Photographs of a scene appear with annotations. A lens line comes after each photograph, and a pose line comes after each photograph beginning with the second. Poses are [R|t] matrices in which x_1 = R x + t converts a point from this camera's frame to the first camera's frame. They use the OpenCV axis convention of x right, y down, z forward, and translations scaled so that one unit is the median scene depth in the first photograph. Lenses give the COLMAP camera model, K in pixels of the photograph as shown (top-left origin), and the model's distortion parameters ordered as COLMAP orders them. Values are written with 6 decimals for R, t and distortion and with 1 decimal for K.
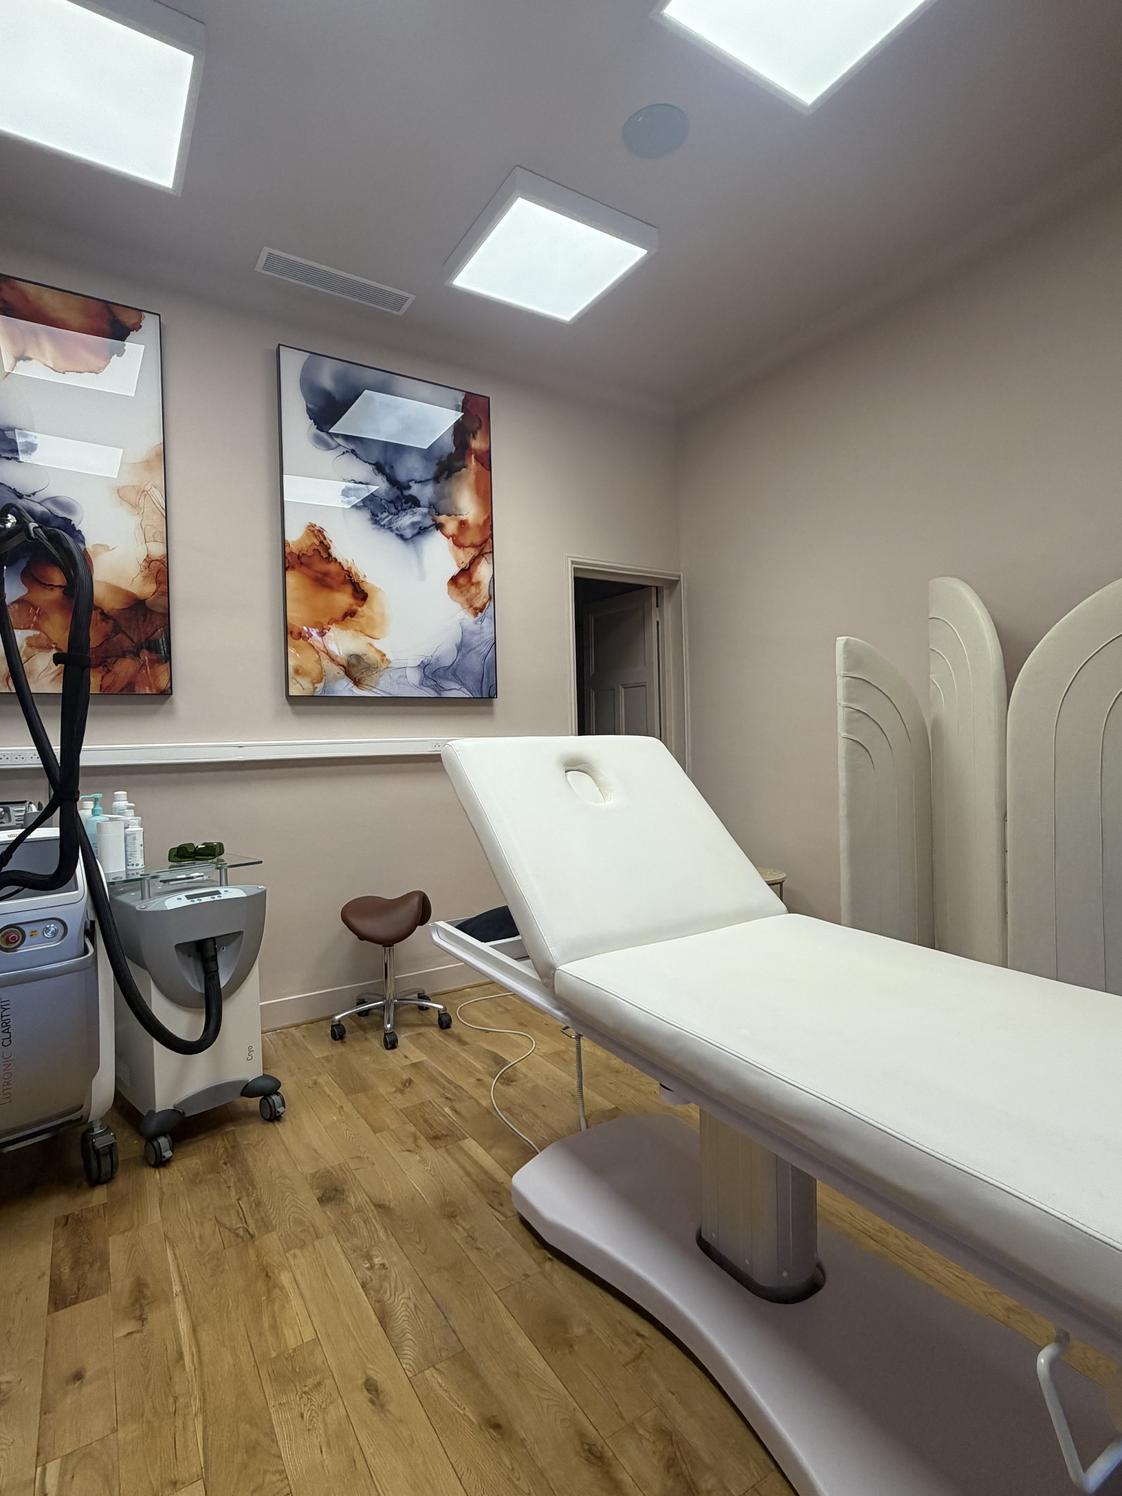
lens RADIAL K [[746.9, 0, 557.1], [0, 746.9, 742.0], [0, 0, 1]] dist [0.002607, -0.000569]
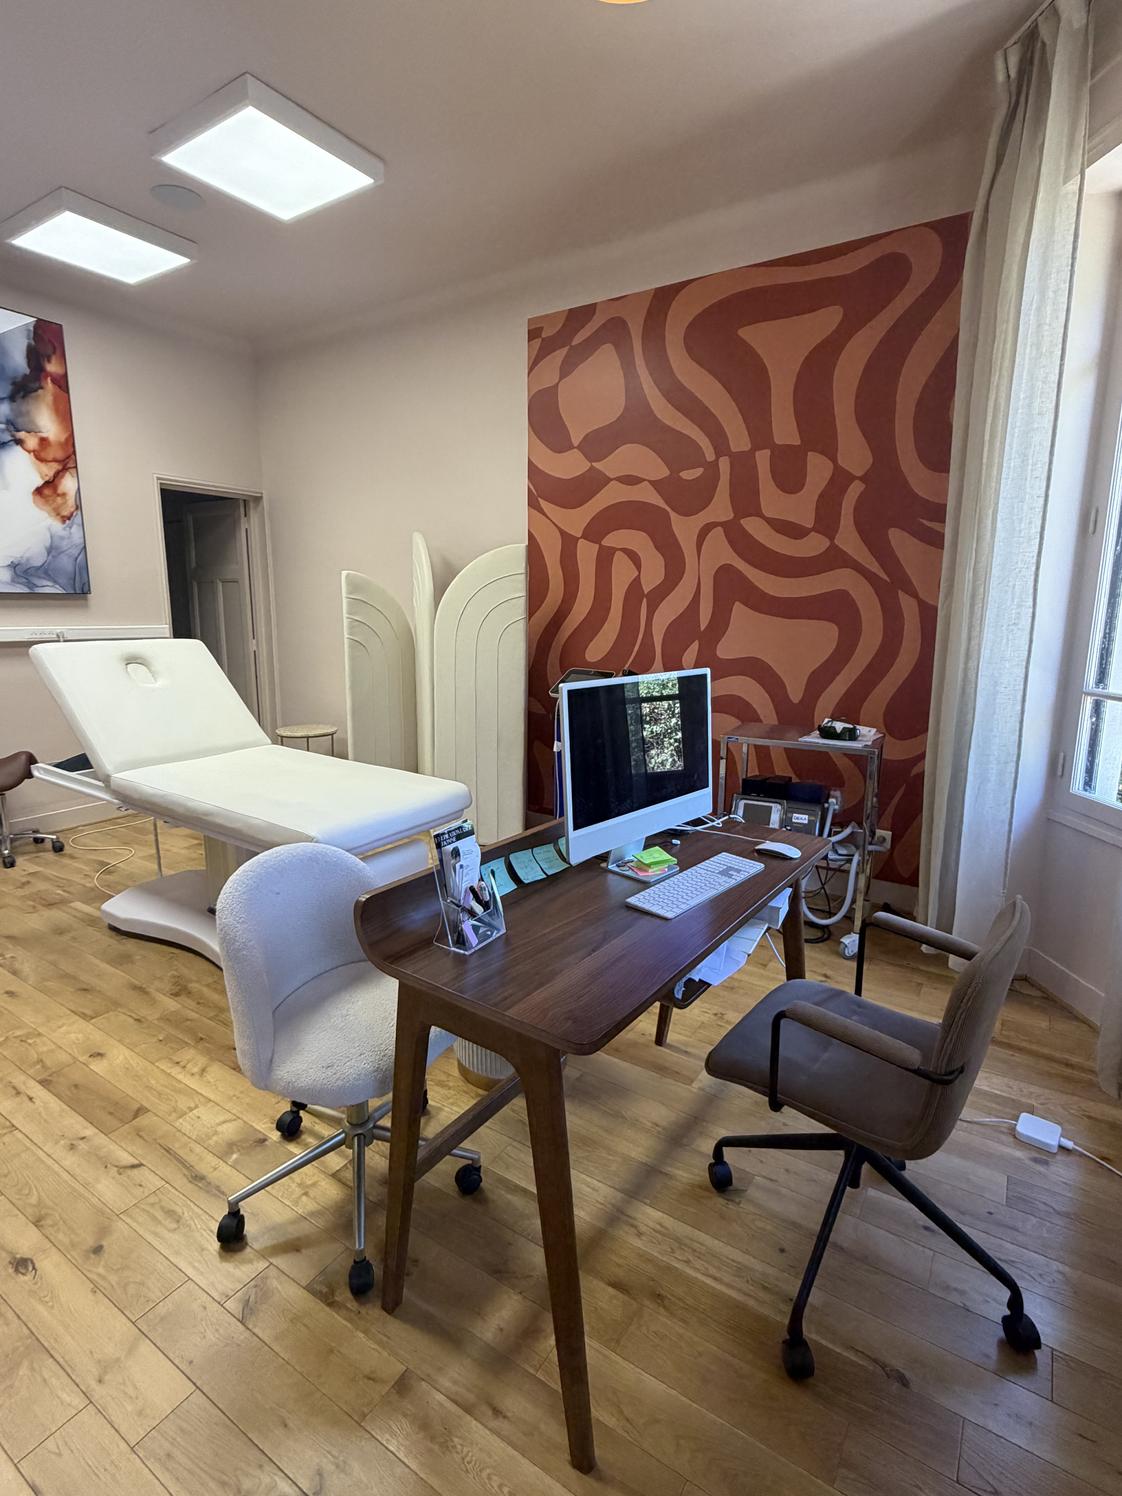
lens RADIAL K [[746.9, 0, 566.2], [0, 746.9, 741.4], [0, 0, 1]] dist [0.002607, -0.000569]
pose [[0.906967, -0.043997, 0.418898, 0.132675], [-0.030316, 0.985132, 0.169106, -0.067798], [-0.420109, -0.166073, 0.892148, -0.587806]]
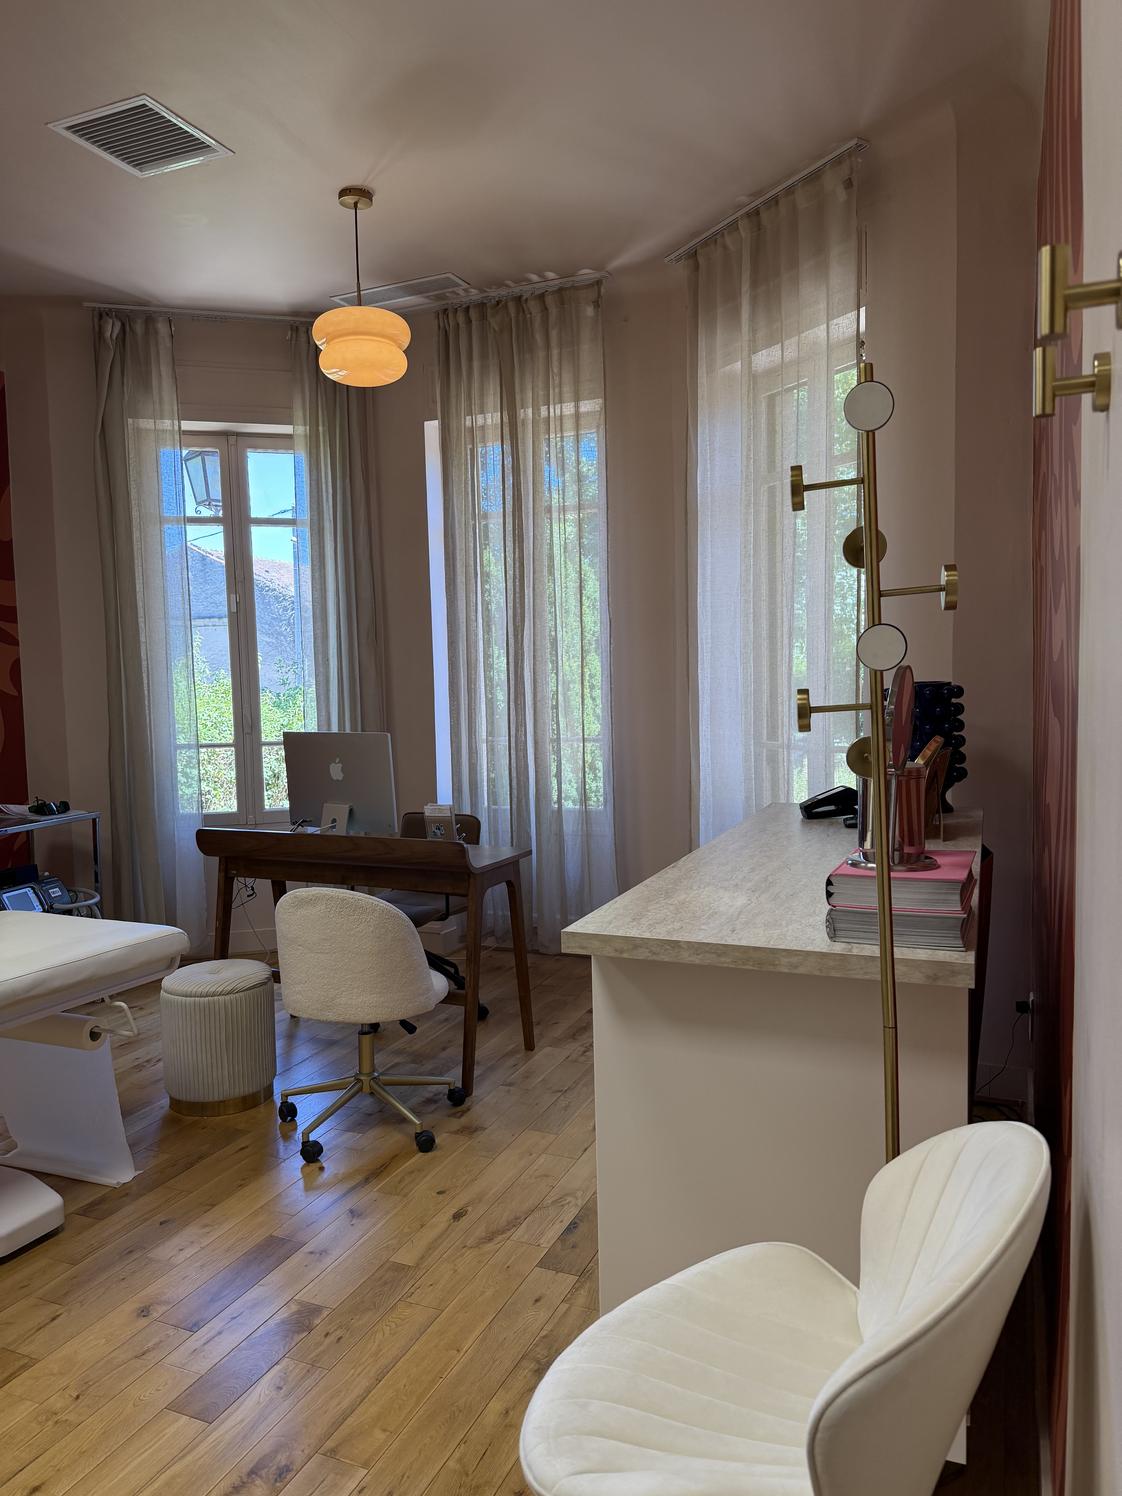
lens RADIAL K [[1053.1, 0, 565.8], [0, 1053.1, 753.2], [0, 0, 1]] dist [0.029901, -0.032394]
pose [[-0.573339, -0.022651, 0.819005, -0.877554], [0.039306, 0.997706, 0.055109, -0.056062], [-0.818375, 0.063788, -0.571134, 0.474652]]
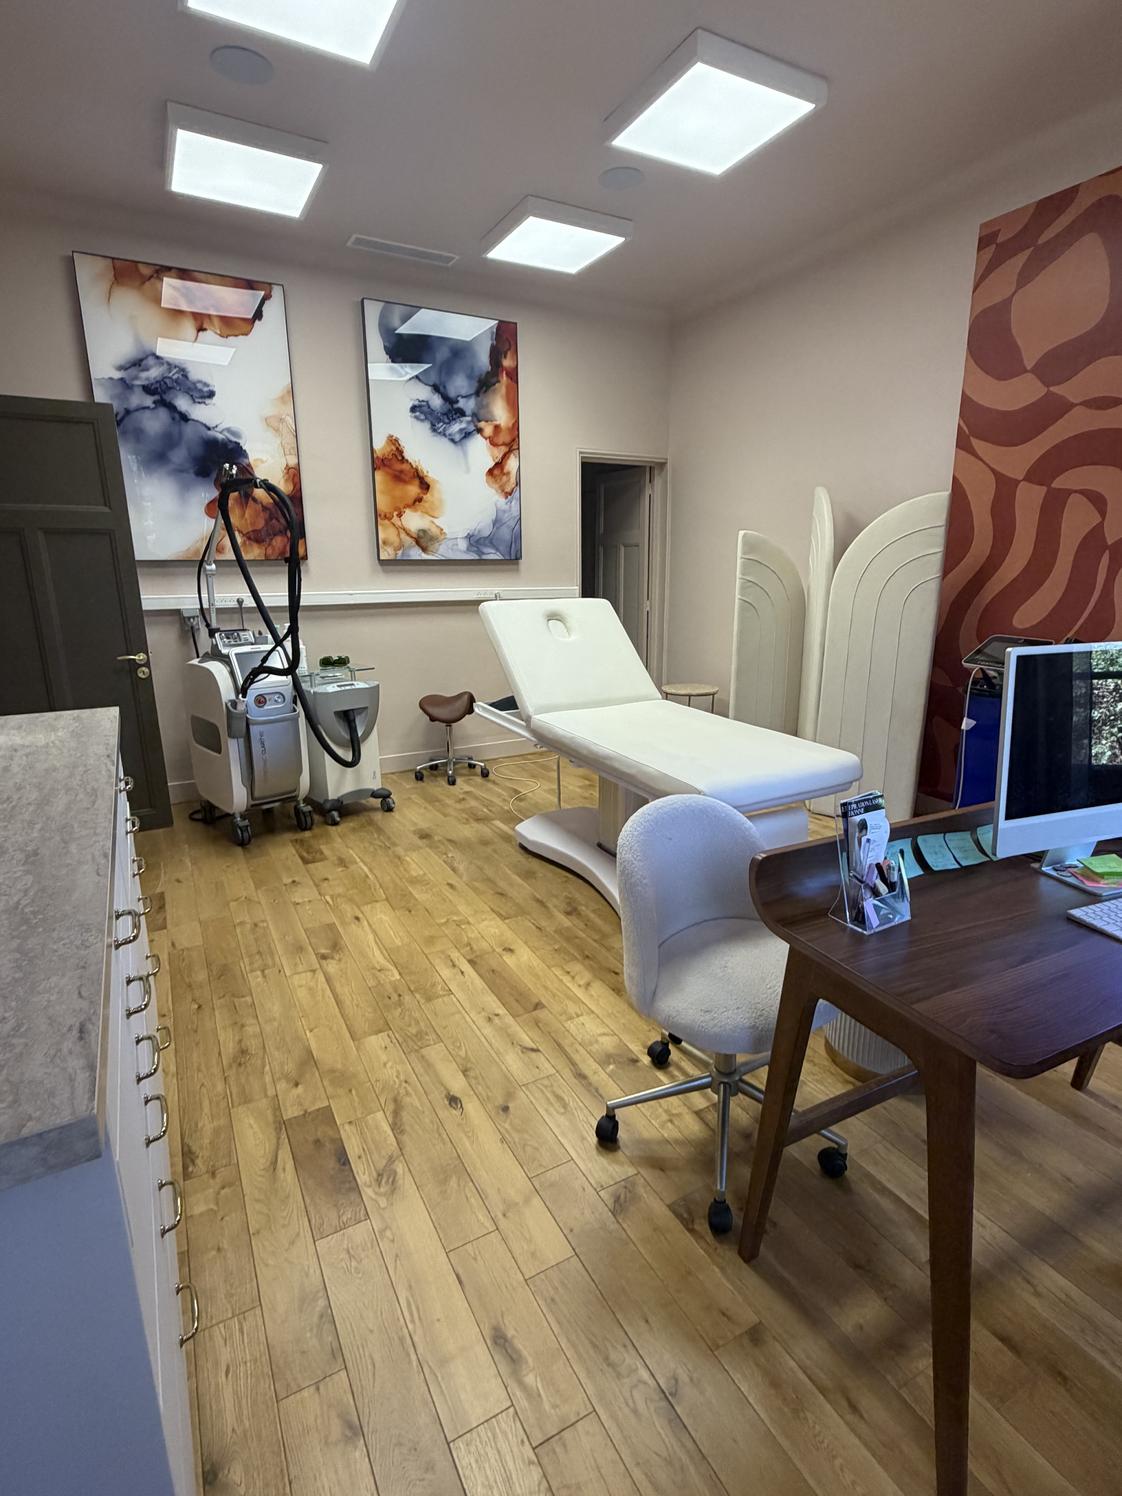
lens RADIAL K [[746.9, 0, 562.8], [0, 746.9, 743.9], [0, 0, 1]] dist [0.002607, -0.000569]
pose [[0.998073, 0.031126, -0.053677, 0.109161], [-0.017923, 0.972820, 0.230867, -0.061726], [0.059404, -0.229460, 0.971504, -0.576762]]
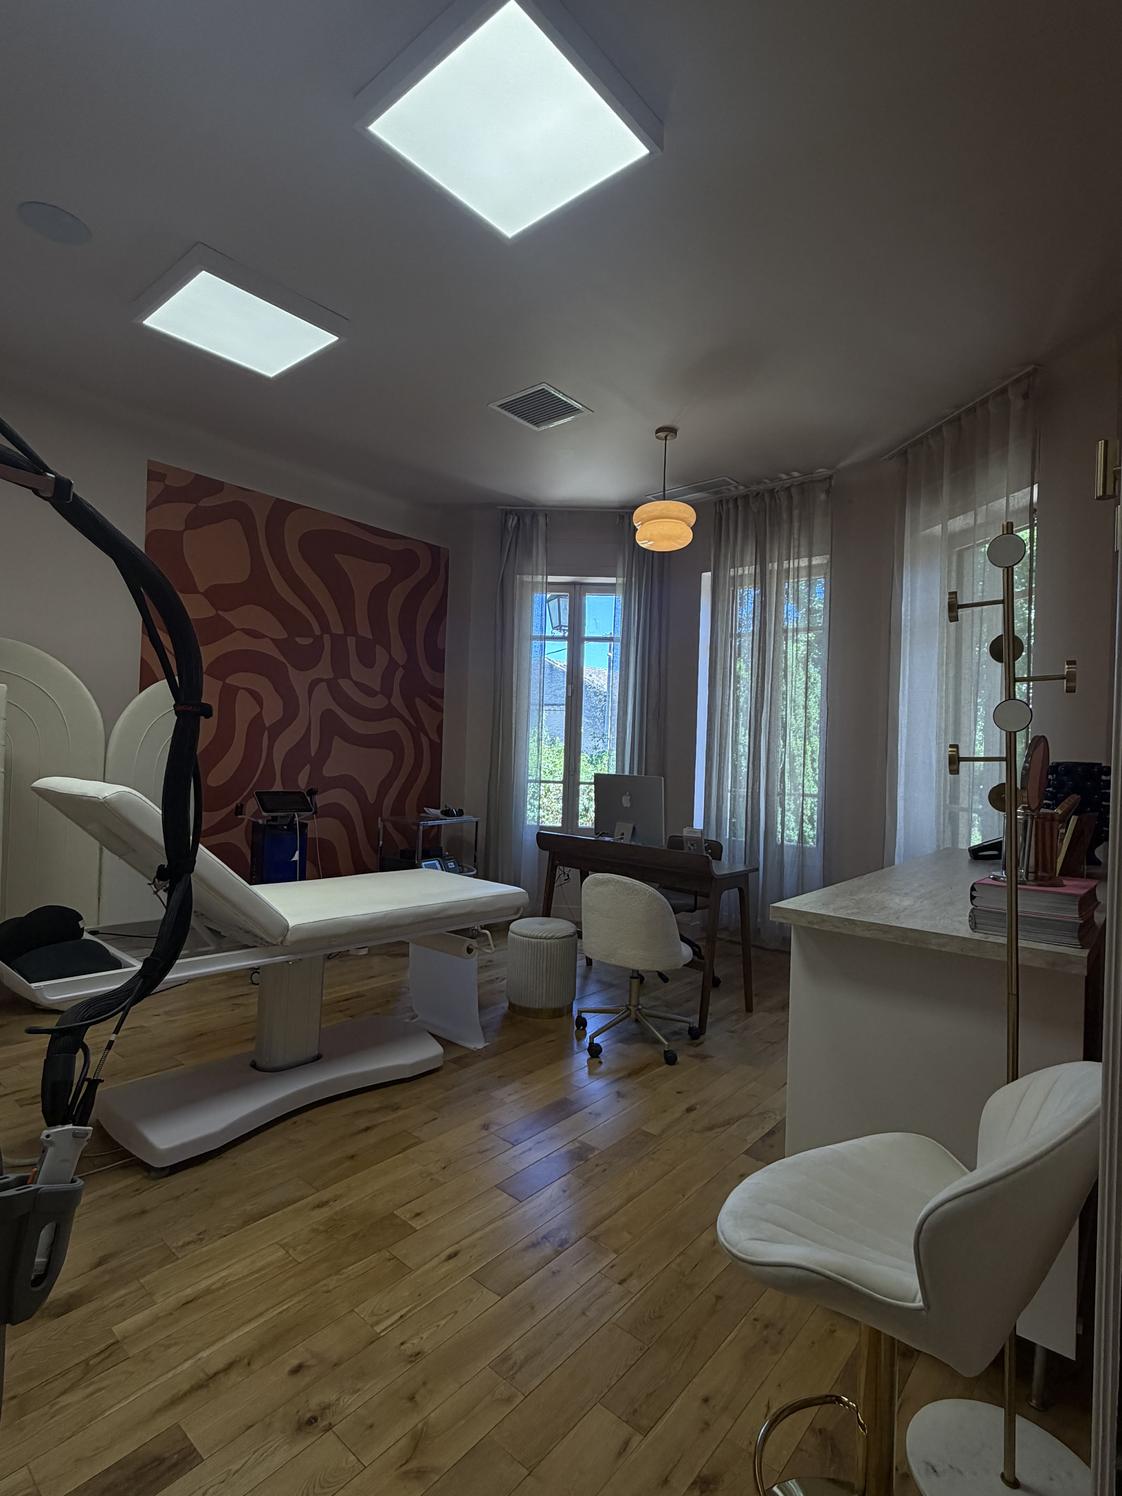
lens RADIAL K [[746.9, 0, 564.7], [0, 746.9, 746.6], [0, 0, 1]] dist [0.002607, -0.000569]
pose [[-0.305373, 0.020308, 0.952016, -0.937512], [-0.022363, 0.999344, -0.028491, -0.031089], [-0.951970, -0.029990, -0.304718, 0.501462]]
